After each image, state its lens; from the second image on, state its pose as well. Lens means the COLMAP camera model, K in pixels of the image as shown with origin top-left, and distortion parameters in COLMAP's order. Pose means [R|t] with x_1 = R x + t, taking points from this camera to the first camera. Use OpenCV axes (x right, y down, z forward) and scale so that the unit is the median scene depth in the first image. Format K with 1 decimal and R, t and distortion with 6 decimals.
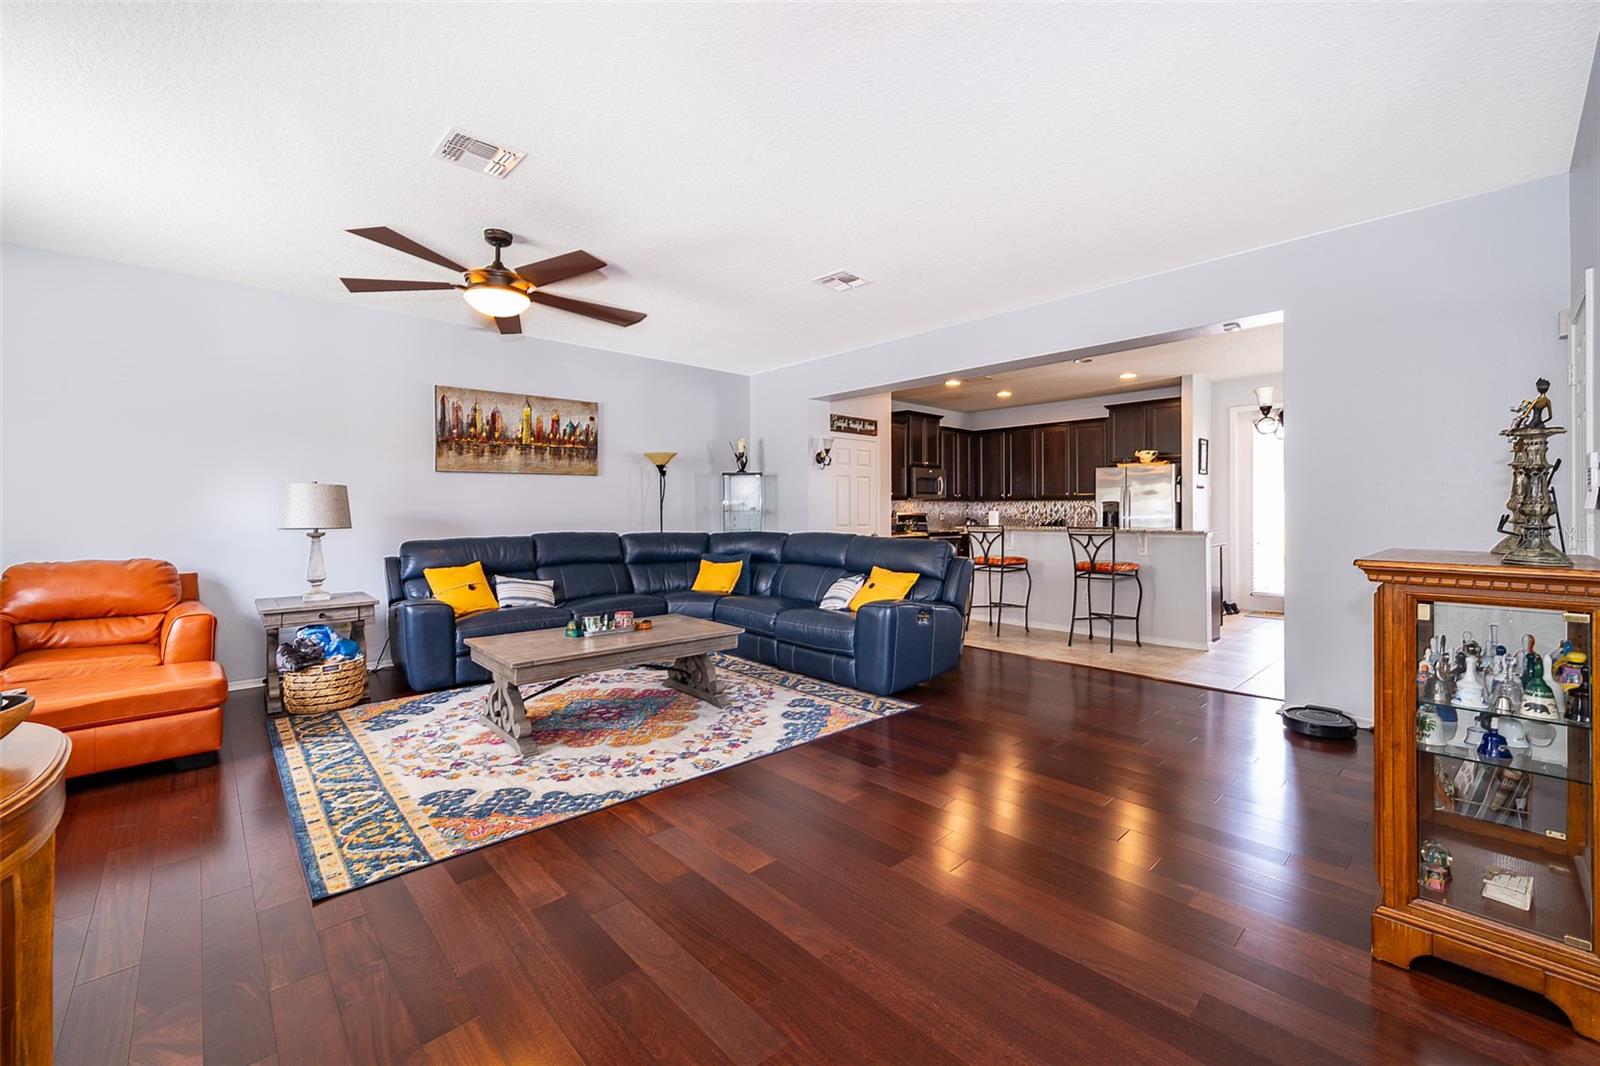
lens RADIAL K [[653.8, 0, 798.1], [0, 653.8, 516.0], [0, 0, 1]] dist [0.001380, 0.000037]
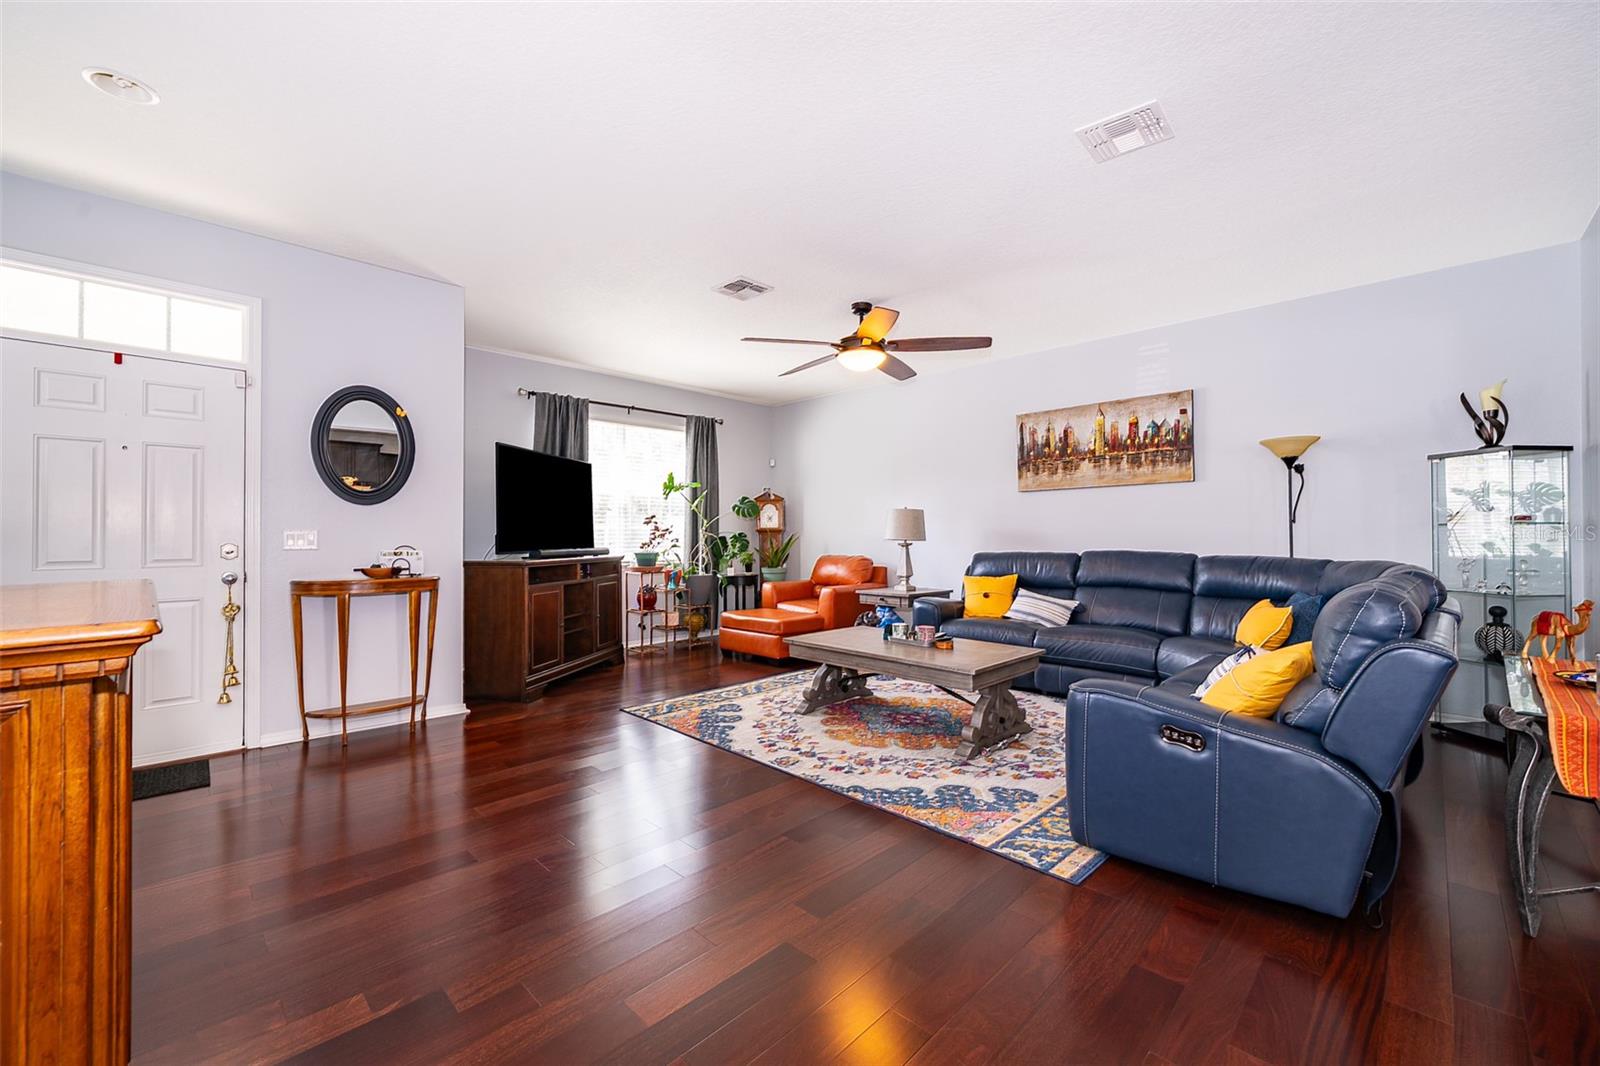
lens RADIAL K [[653.8, 0, 797.8], [0, 653.8, 533.3], [0, 0, 1]] dist [0.001380, 0.000037]
pose [[0.039725, -0.001504, -0.999210, 0.719928], [-0.008095, 0.999966, -0.001827, 0.009688], [0.999178, 0.008161, 0.039711, 0.764314]]
